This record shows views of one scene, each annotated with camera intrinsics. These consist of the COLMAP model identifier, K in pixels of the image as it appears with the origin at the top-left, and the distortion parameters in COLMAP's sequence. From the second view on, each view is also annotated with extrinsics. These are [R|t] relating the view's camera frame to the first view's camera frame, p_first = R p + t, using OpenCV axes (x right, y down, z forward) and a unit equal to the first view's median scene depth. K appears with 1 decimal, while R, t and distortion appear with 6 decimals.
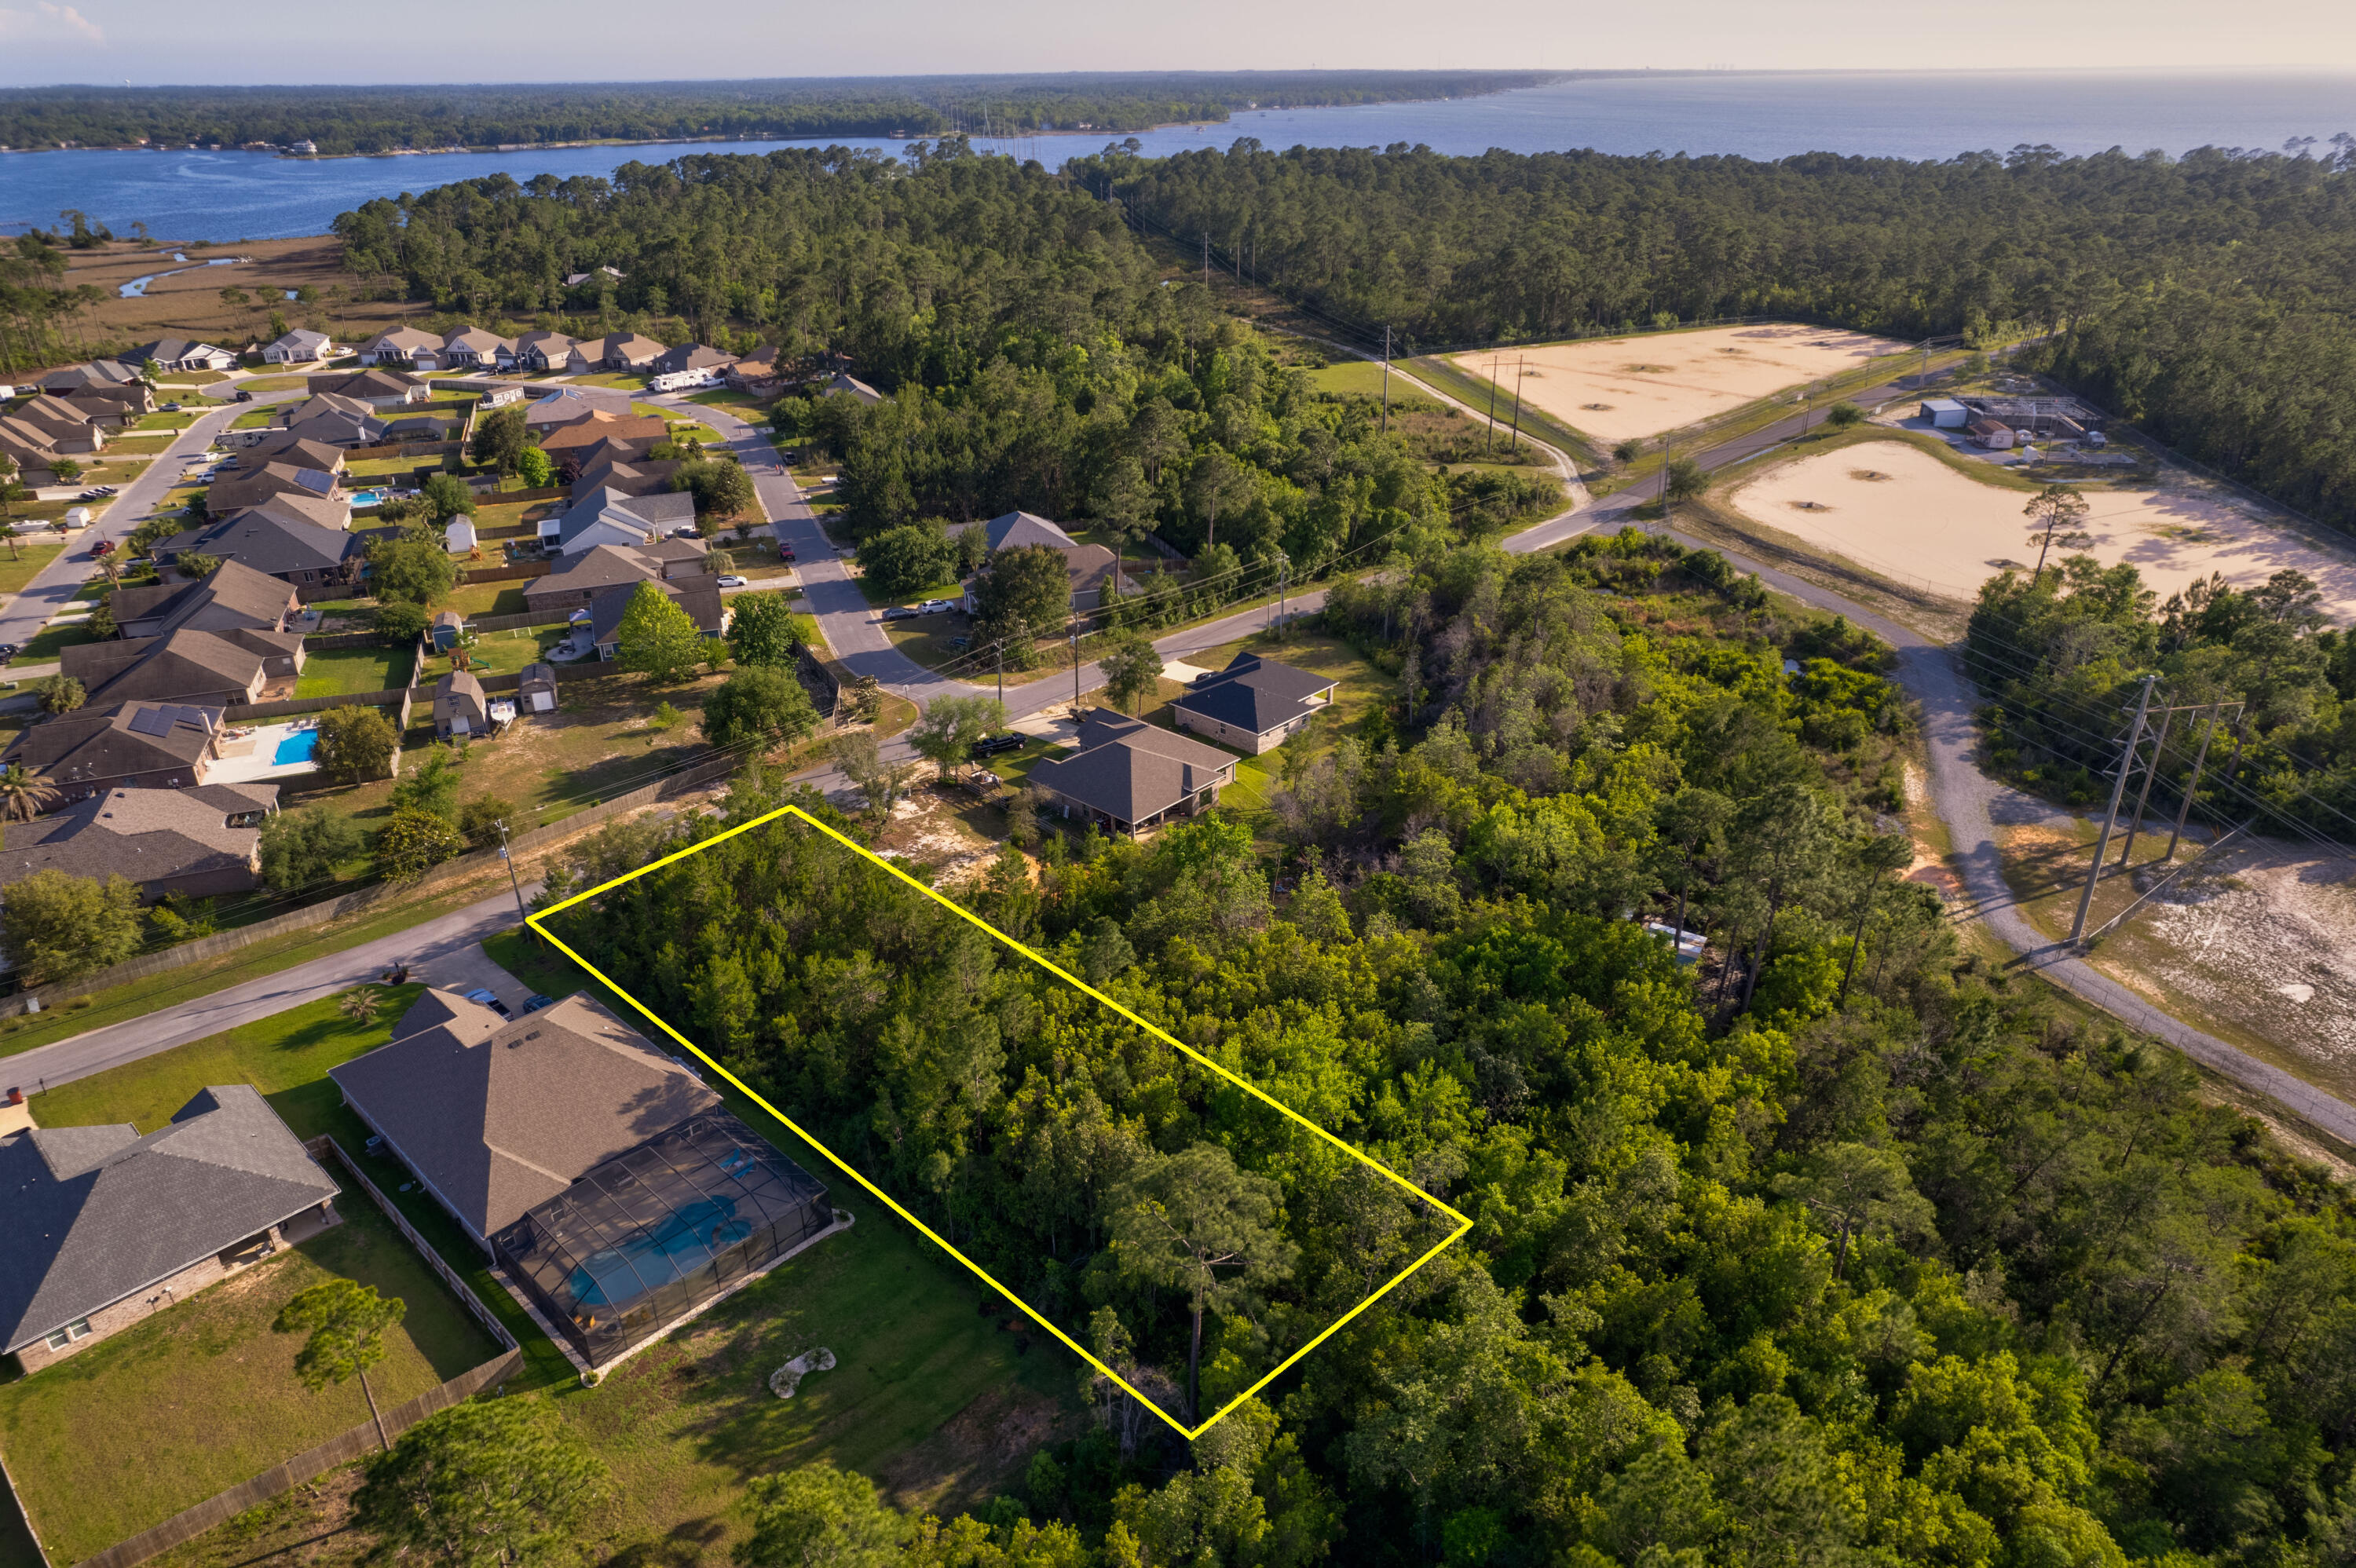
lens RADIAL K [[1506.7, 0, 1184.1], [0, 1506.7, 793.6], [0, 0, 1]] dist [-0.078630, 0.073899]
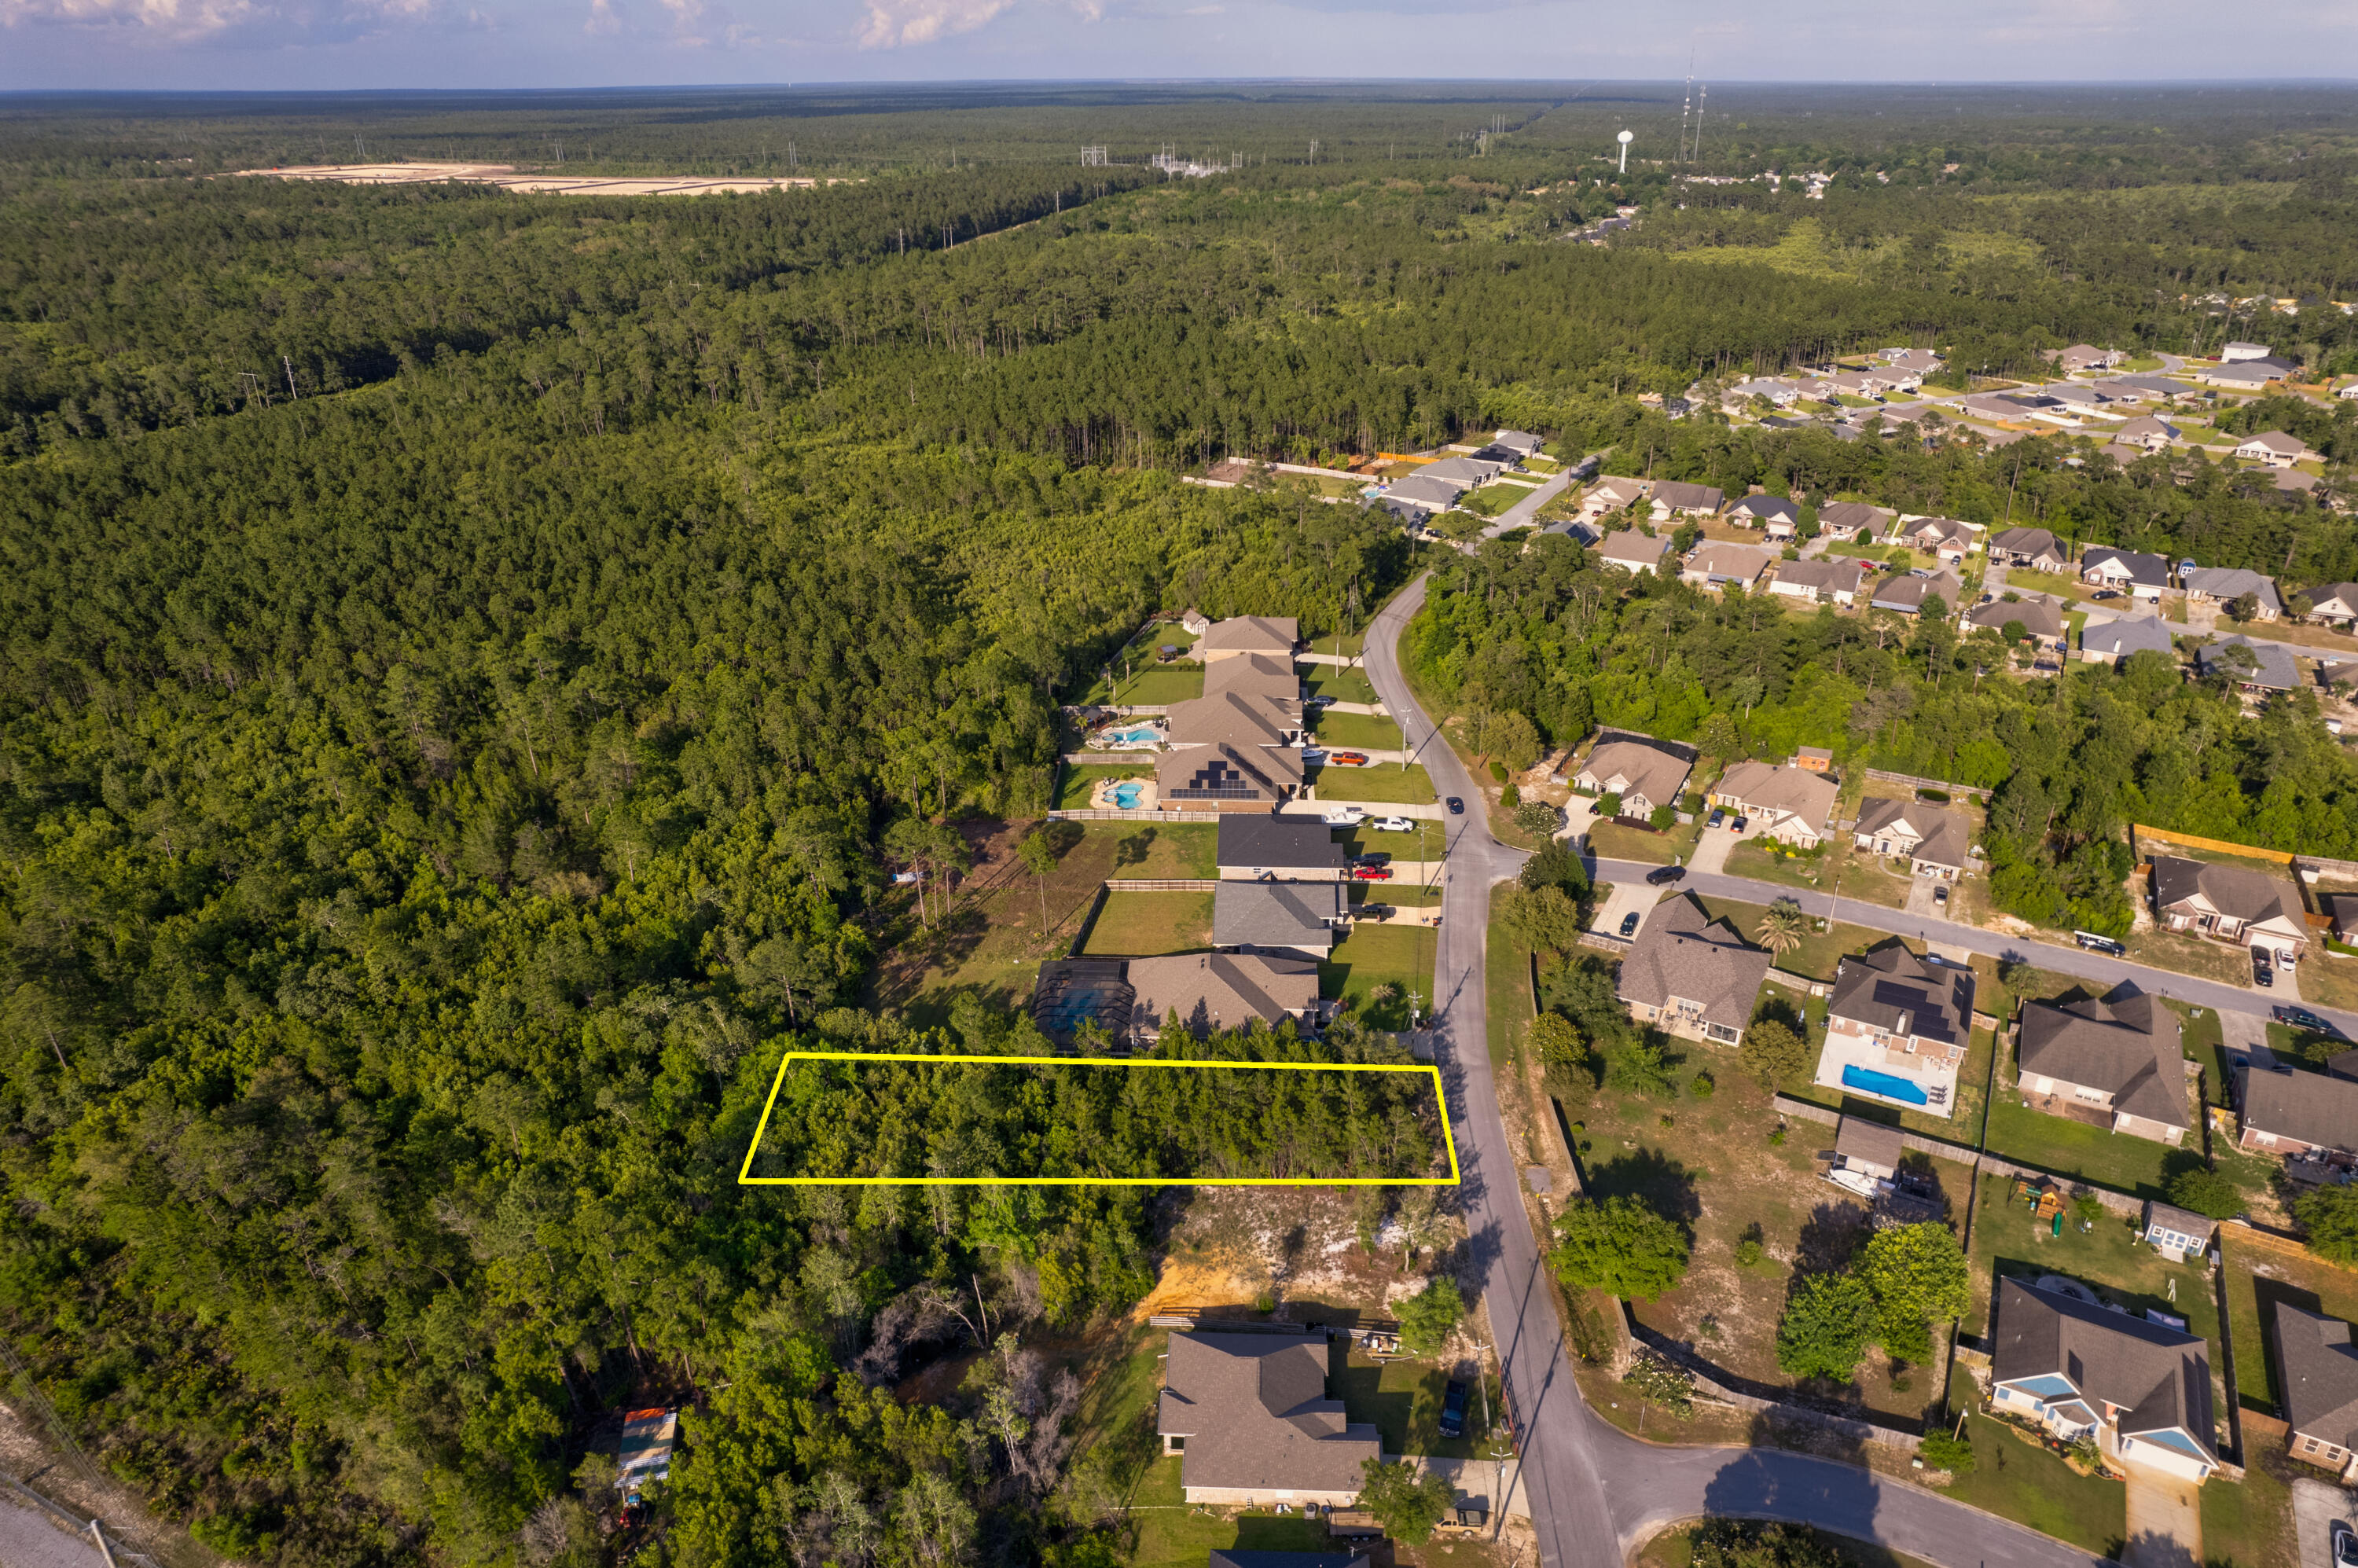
lens RADIAL K [[1512.4, 0, 1185.6], [0, 1512.4, 790.2], [0, 0, 1]] dist [-0.088026, 0.083154]
pose [[-0.765442, 0.291319, -0.573788, 0.366953], [-0.273187, 0.660213, 0.699634, -0.790601], [0.582639, 0.692280, -0.425770, 0.988439]]
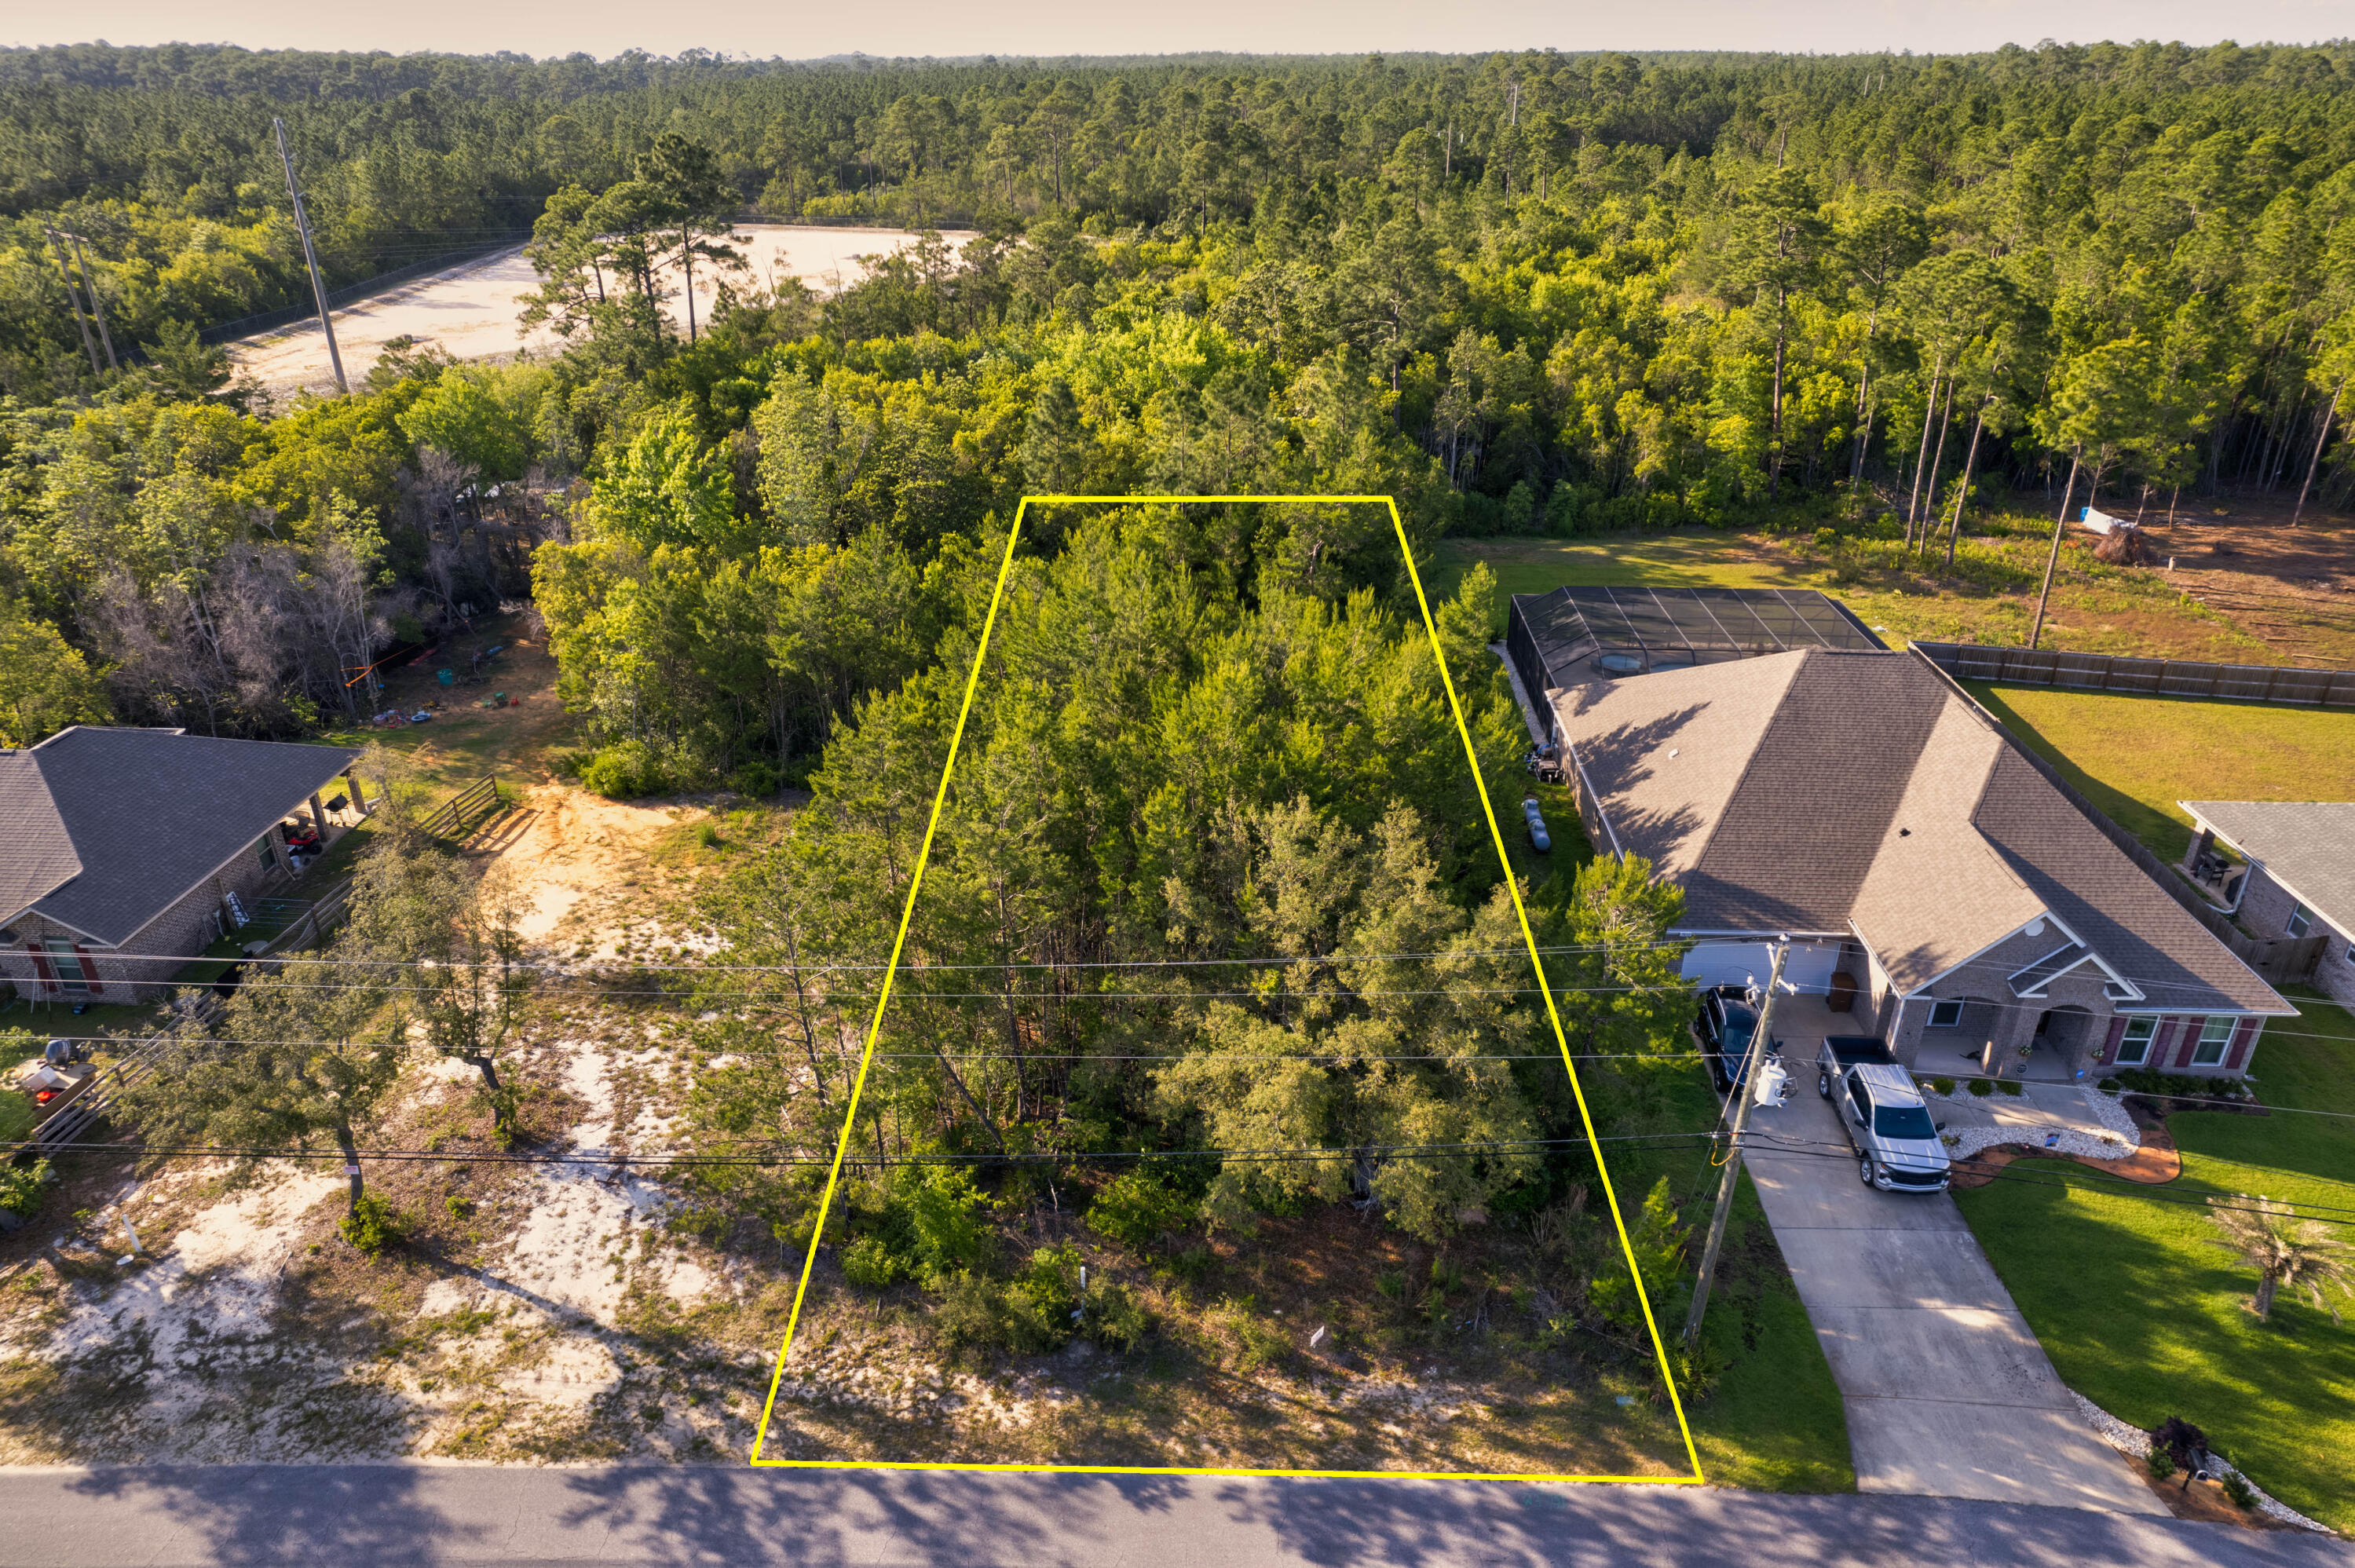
lens RADIAL K [[1510.4, 0, 1184.1], [0, 1510.4, 790.1], [0, 0, 1]] dist [-0.088026, 0.083154]
pose [[-0.645689, -0.327280, 0.689908, -0.405691], [0.343156, 0.682756, 0.645049, -0.140091], [-0.682150, 0.653247, -0.328541, 0.822020]]
